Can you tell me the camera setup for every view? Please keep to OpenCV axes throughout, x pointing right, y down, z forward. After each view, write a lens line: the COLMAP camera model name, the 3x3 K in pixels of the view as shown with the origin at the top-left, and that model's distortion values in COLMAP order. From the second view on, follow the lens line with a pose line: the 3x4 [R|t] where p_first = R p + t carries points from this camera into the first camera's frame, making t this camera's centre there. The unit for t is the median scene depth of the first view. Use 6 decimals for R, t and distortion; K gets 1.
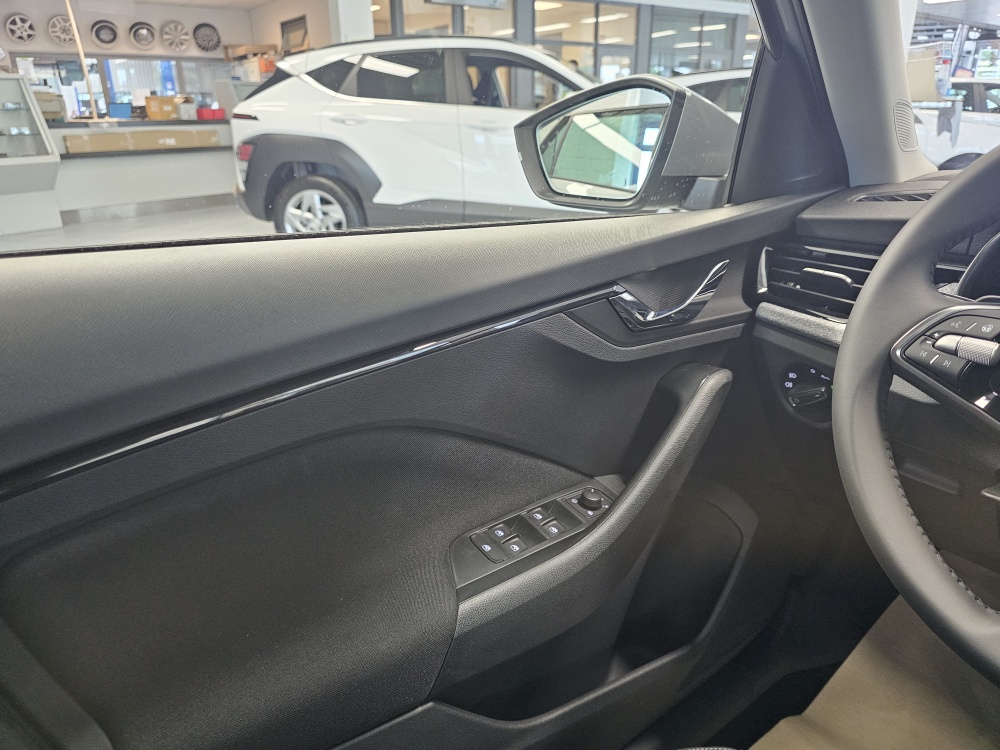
lens RADIAL K [[687.9, 0, 497.5], [0, 687.9, 373.5], [0, 0, 1]] dist [0.038380, -0.052558]
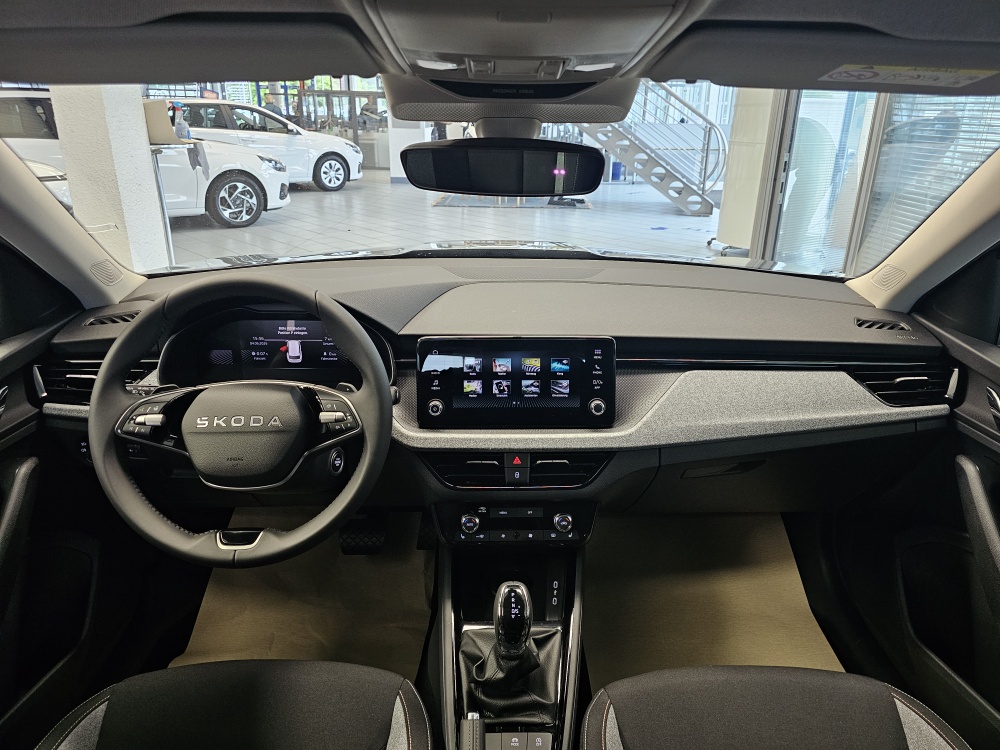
lens RADIAL K [[687.9, 0, 518.0], [0, 687.9, 370.5], [0, 0, 1]] dist [0.038380, -0.052558]
pose [[0.596416, -0.264767, 0.757751, -0.110523], [0.264170, 0.956187, 0.126177, -0.091206], [-0.757959, 0.124921, 0.640228, -0.705993]]
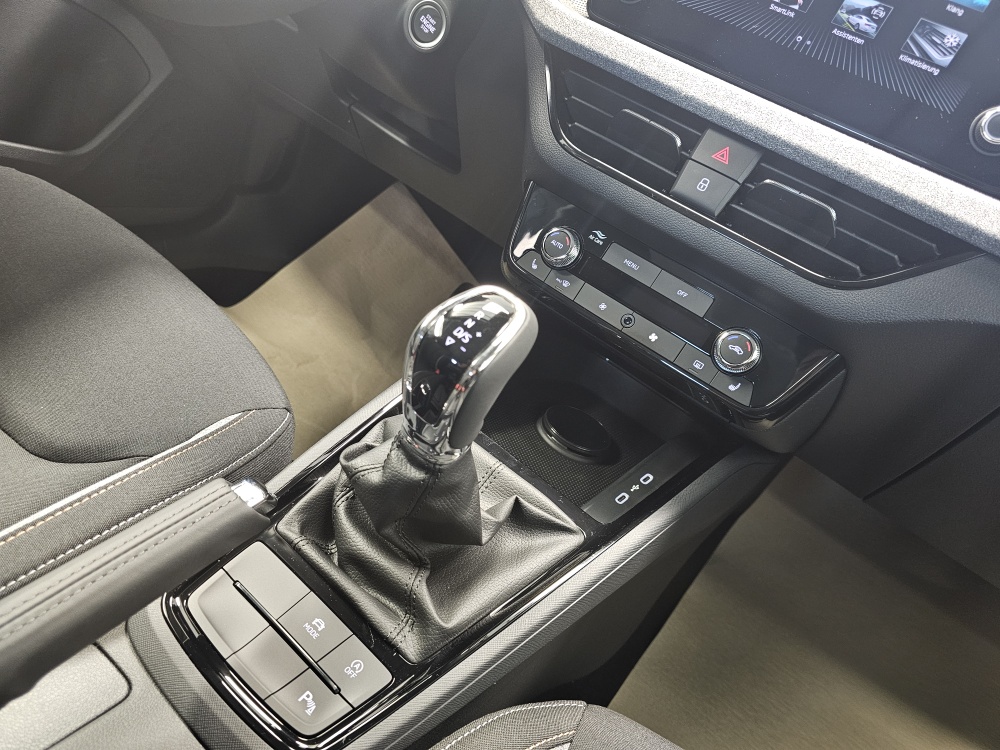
lens RADIAL K [[687.9, 0, 480.8], [0, 687.9, 374.1], [0, 0, 1]] dist [0.038380, -0.052558]
pose [[0.903061, 0.172490, 0.393356, 0.539887], [-0.253897, 0.953059, 0.164968, 0.415862], [-0.346436, -0.248848, 0.904465, -0.277648]]
